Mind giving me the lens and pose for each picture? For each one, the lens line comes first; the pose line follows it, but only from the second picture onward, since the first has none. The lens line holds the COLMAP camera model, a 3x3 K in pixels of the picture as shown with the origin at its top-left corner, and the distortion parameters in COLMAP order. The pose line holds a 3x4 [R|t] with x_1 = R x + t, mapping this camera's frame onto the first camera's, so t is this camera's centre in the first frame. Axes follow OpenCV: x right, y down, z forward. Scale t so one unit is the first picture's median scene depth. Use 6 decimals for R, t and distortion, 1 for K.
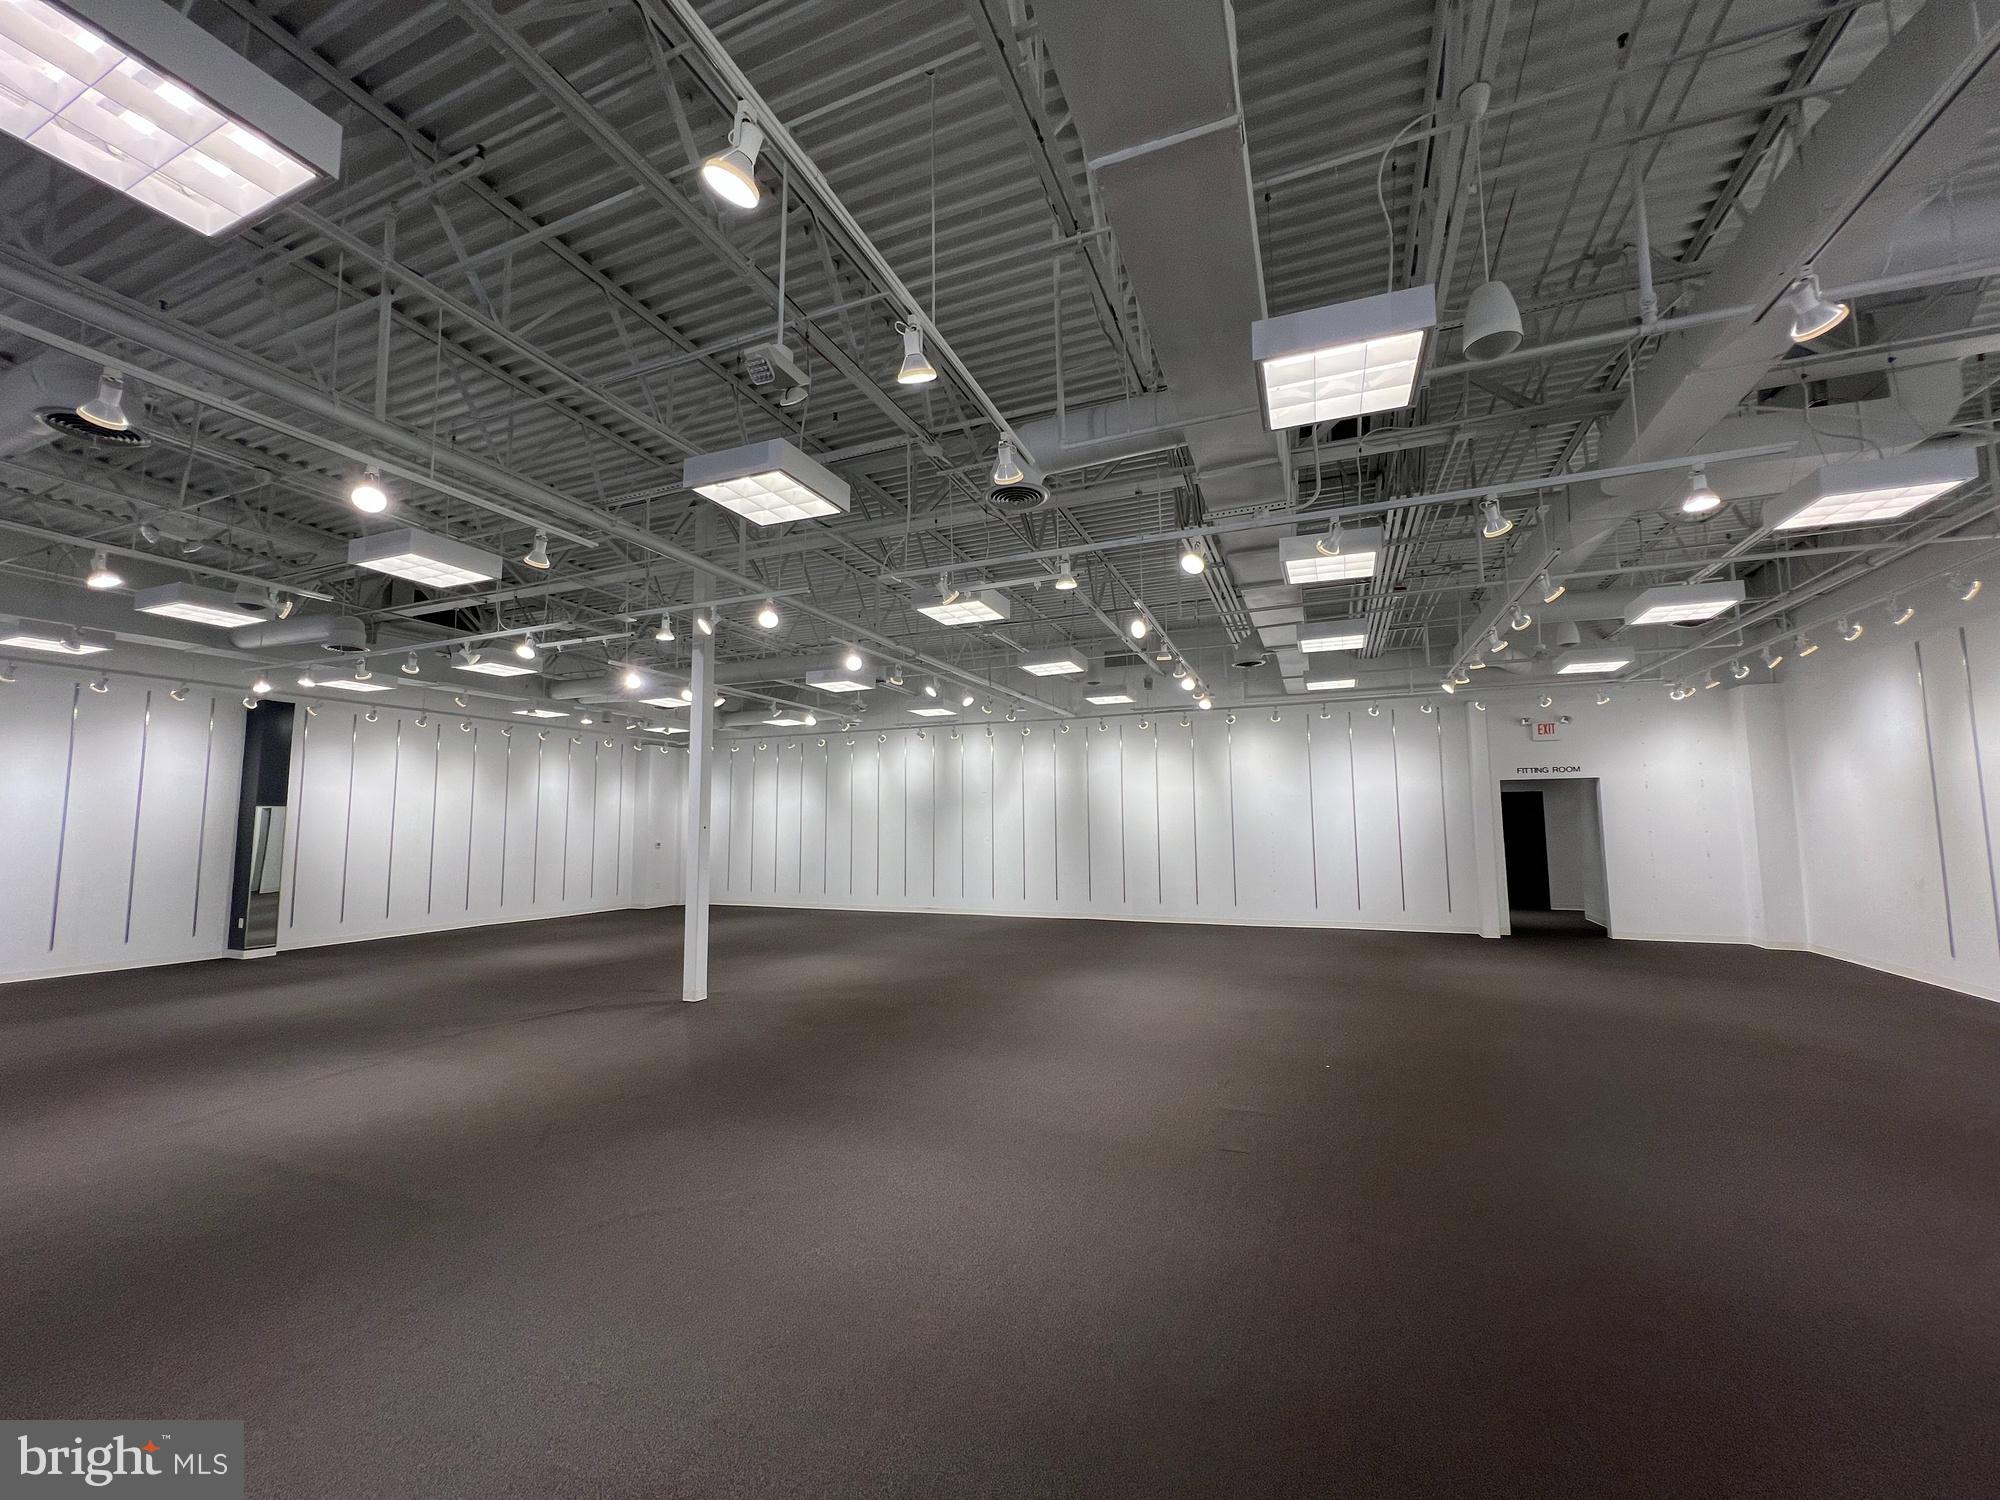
lens RADIAL K [[795.4, 0, 1000.0], [0, 795.4, 750.0], [0, 0, 1]] dist [-0.000849, 0.000154]
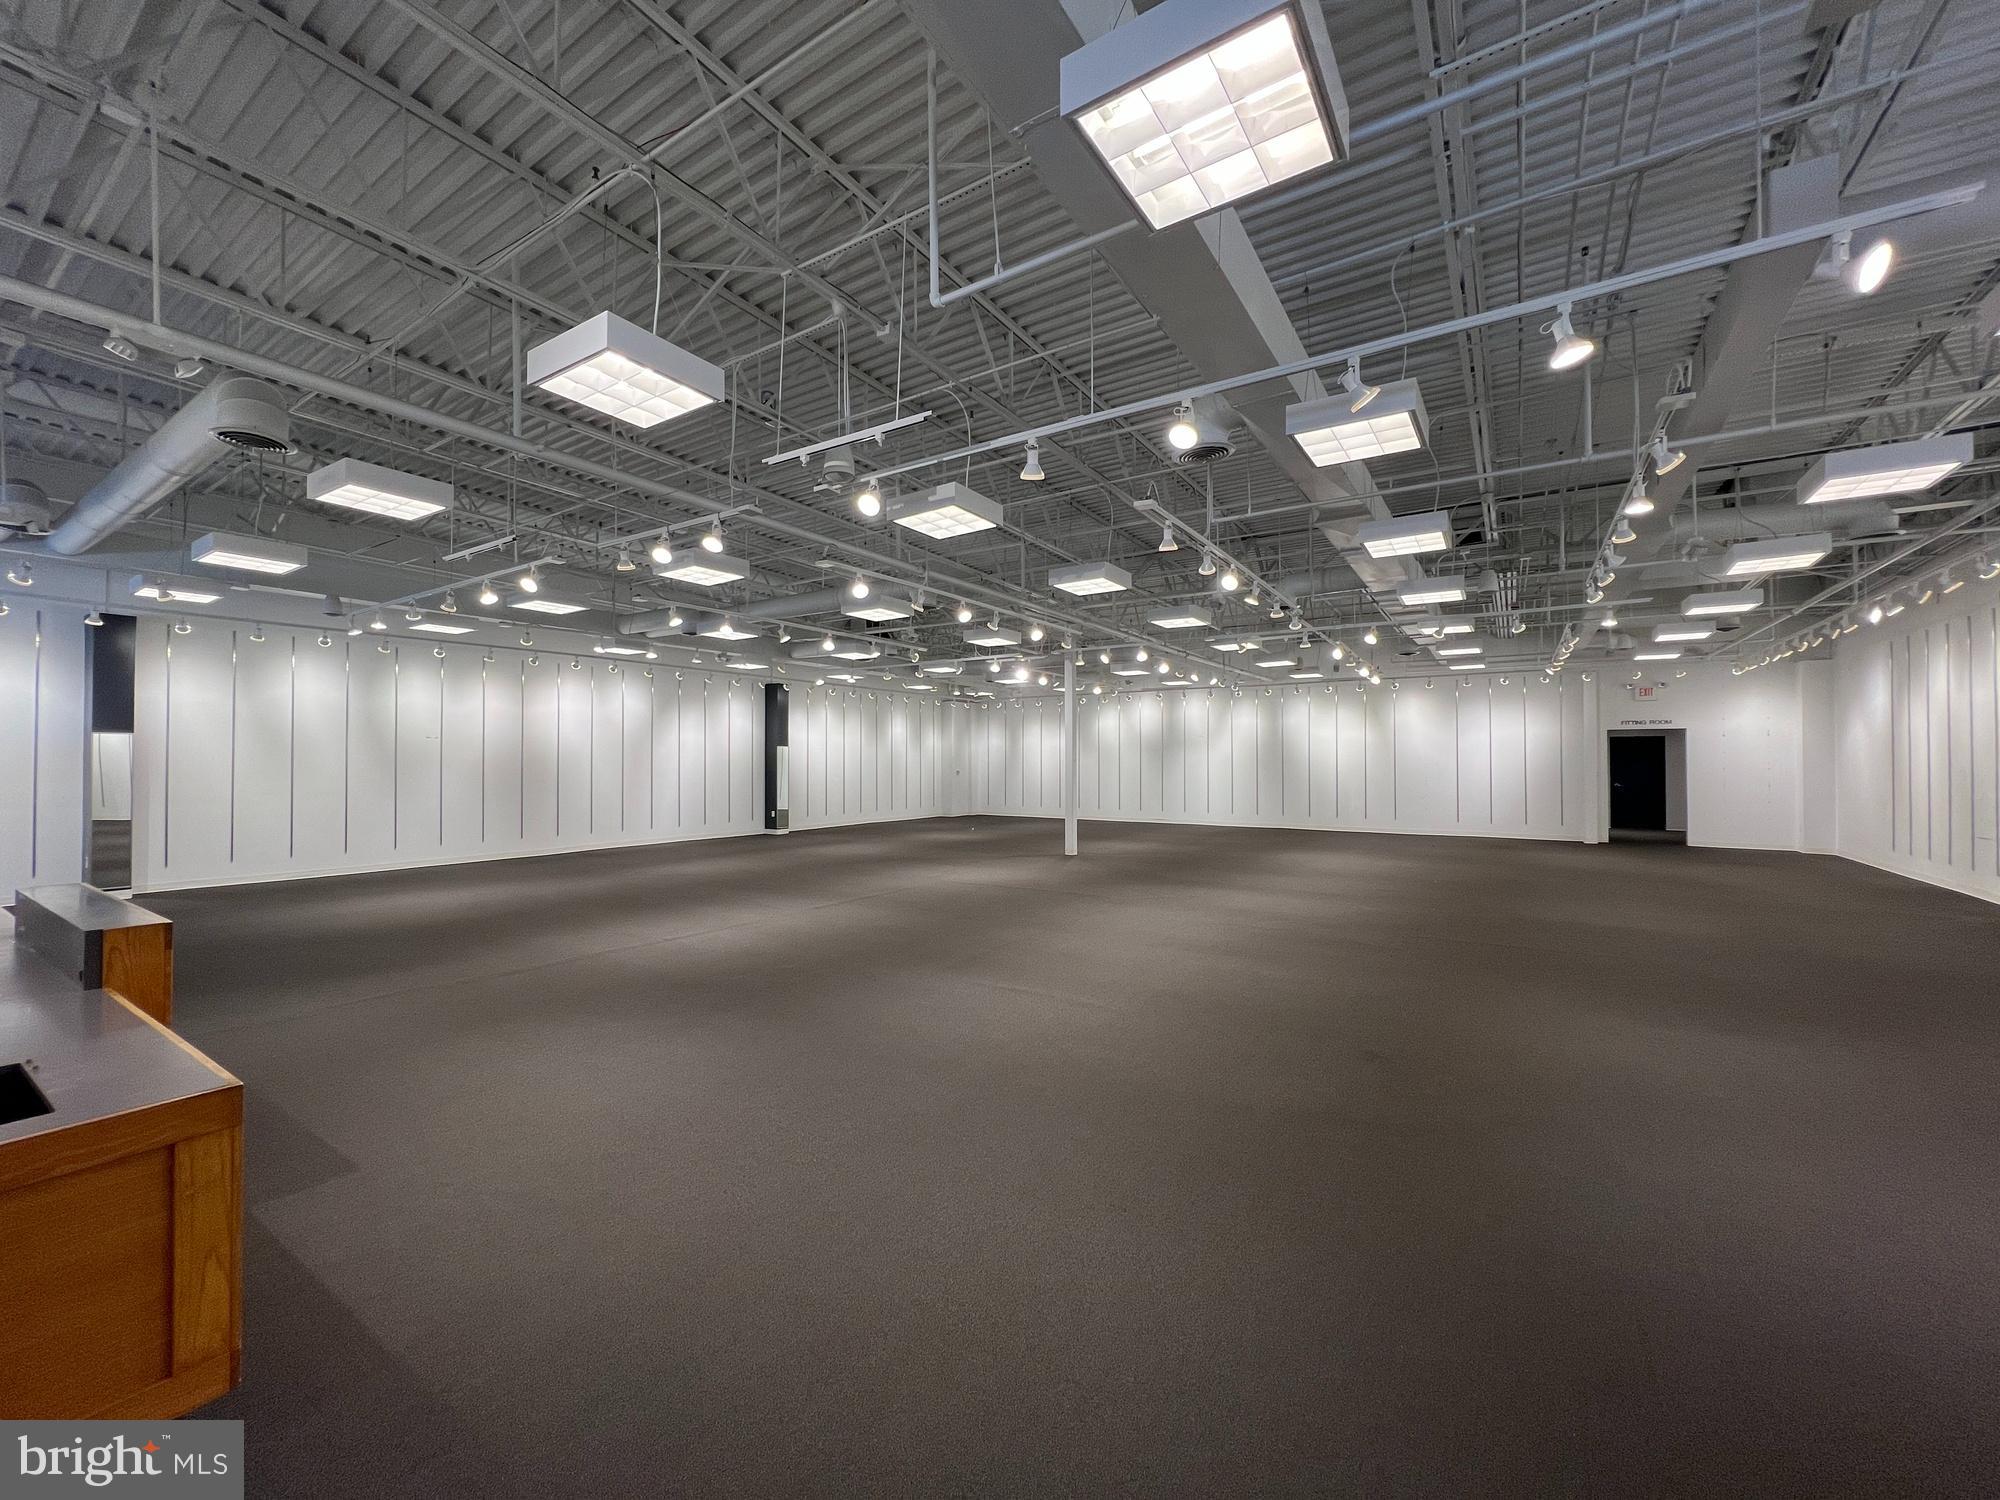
lens RADIAL K [[795.4, 0, 1000.0], [0, 795.4, 750.0], [0, 0, 1]] dist [-0.000849, 0.000154]
pose [[0.982498, 0.004396, -0.186221, -0.137189], [0.011093, 0.996566, 0.082051, -0.050962], [0.185942, -0.082681, 0.979076, -0.528821]]
